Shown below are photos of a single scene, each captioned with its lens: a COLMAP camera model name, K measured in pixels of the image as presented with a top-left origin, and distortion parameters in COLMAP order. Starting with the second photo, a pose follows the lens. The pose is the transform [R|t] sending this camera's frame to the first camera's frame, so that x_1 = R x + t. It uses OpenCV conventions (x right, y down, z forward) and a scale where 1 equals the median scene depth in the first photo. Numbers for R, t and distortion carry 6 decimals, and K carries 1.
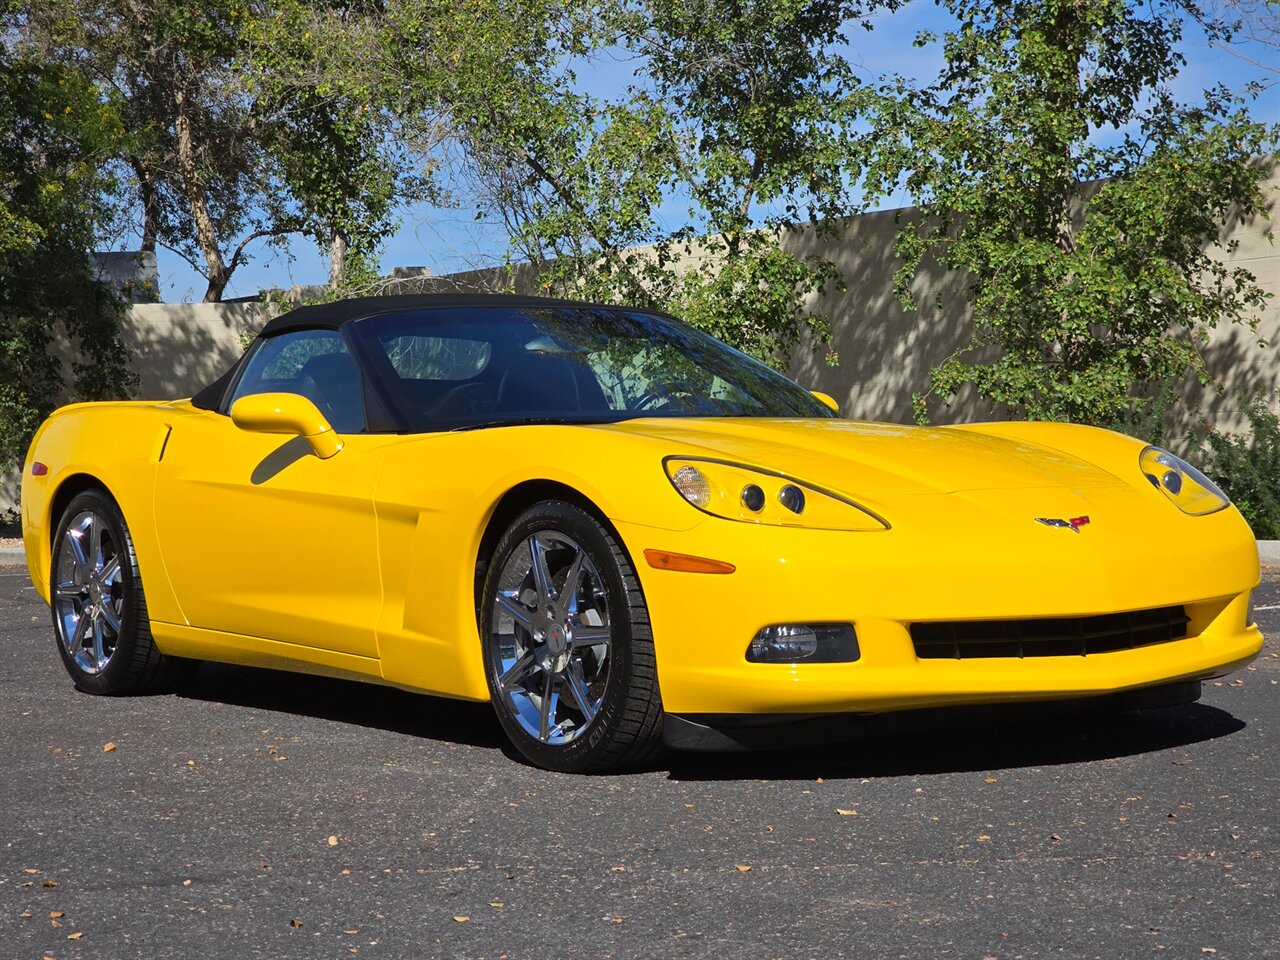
lens RADIAL K [[2450.3, 0, 633.0], [0, 2450.3, 482.5], [0, 0, 1]] dist [0.042526, 0.000000]
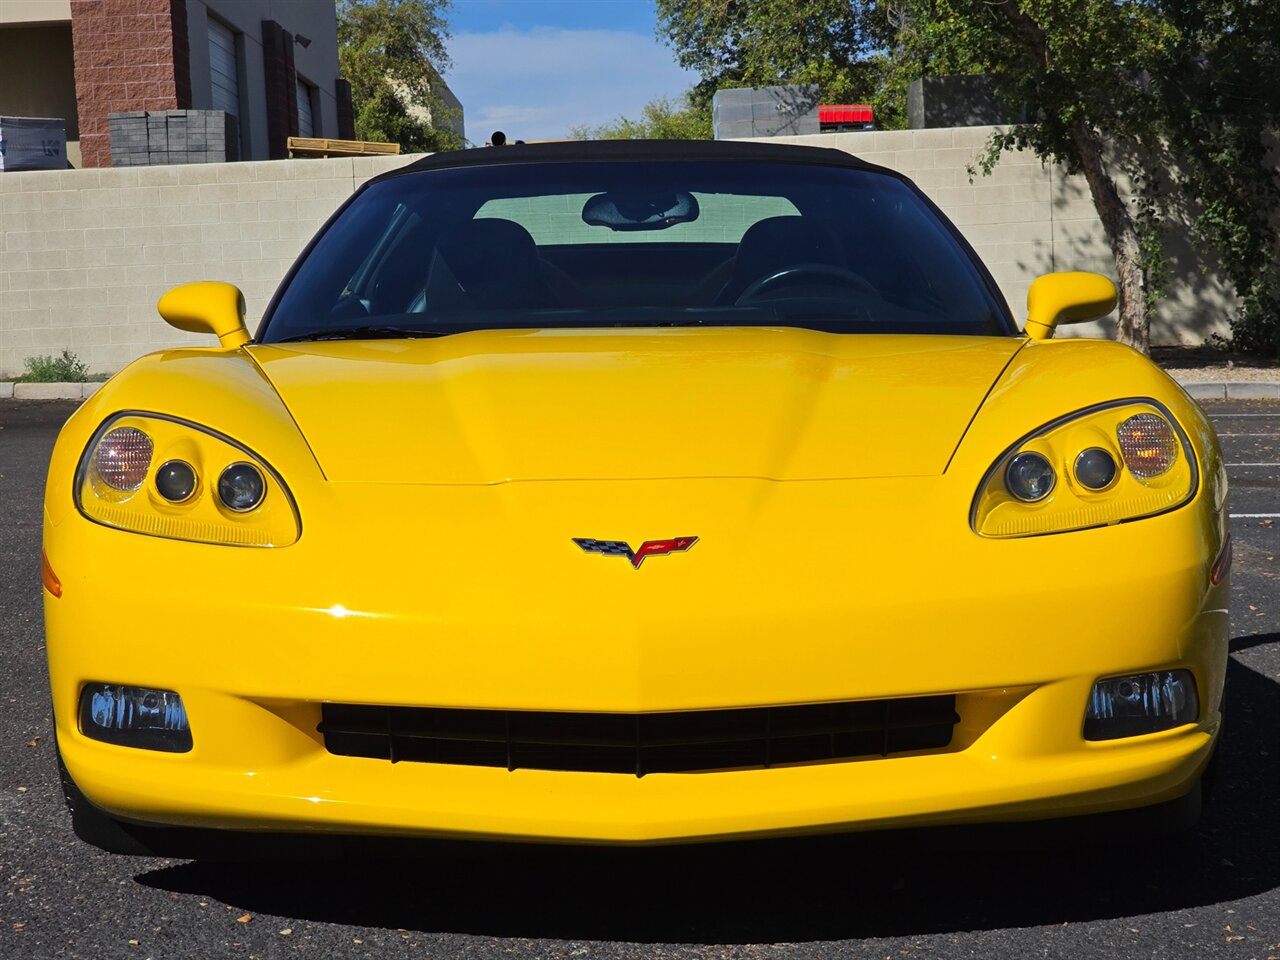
lens RADIAL K [[2450.3, 0, 634.8], [0, 2450.3, 474.7], [0, 0, 1]] dist [0.042526, 0.000000]
pose [[0.812872, 0.055120, -0.579828, 0.363900], [-0.008859, 0.996567, 0.082317, -0.035100], [0.582375, -0.061777, 0.810570, 0.364198]]
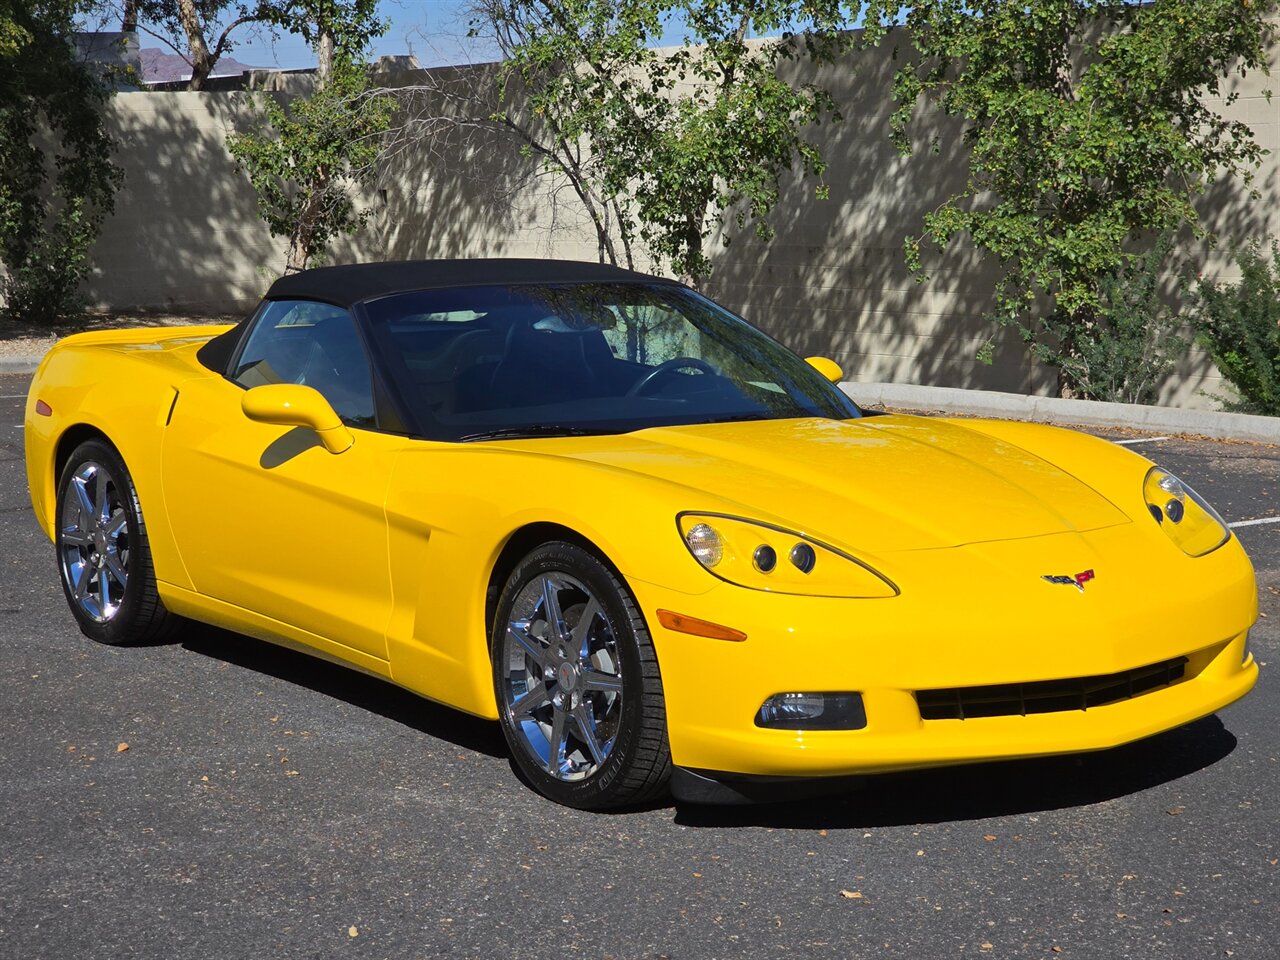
lens RADIAL K [[2450.3, 0, 648.2], [0, 2450.3, 481.7], [0, 0, 1]] dist [0.042526, 0.000000]
pose [[0.999734, 0.016732, 0.015873, -0.010786], [-0.018321, 0.994213, 0.105857, -0.089584], [-0.014010, -0.106120, 0.994255, -0.002283]]
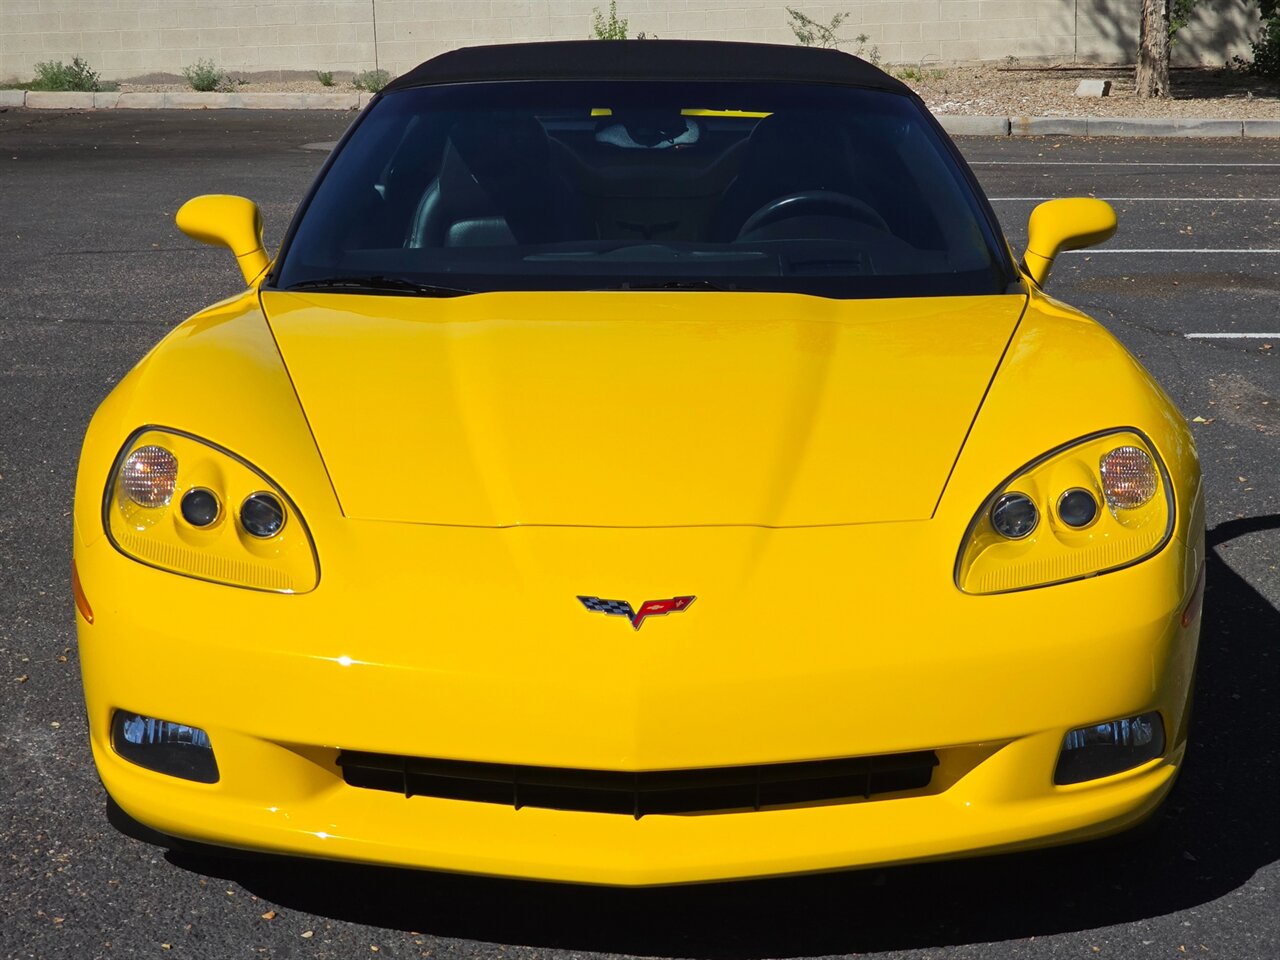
lens RADIAL K [[2450.3, 0, 646.6], [0, 2450.3, 470.9], [0, 0, 1]] dist [0.042526, 0.000000]
pose [[0.811079, 0.144588, -0.566785, 0.370759], [-0.022383, 0.975930, 0.216931, -0.107591], [0.584509, -0.163262, 0.794793, 0.356090]]
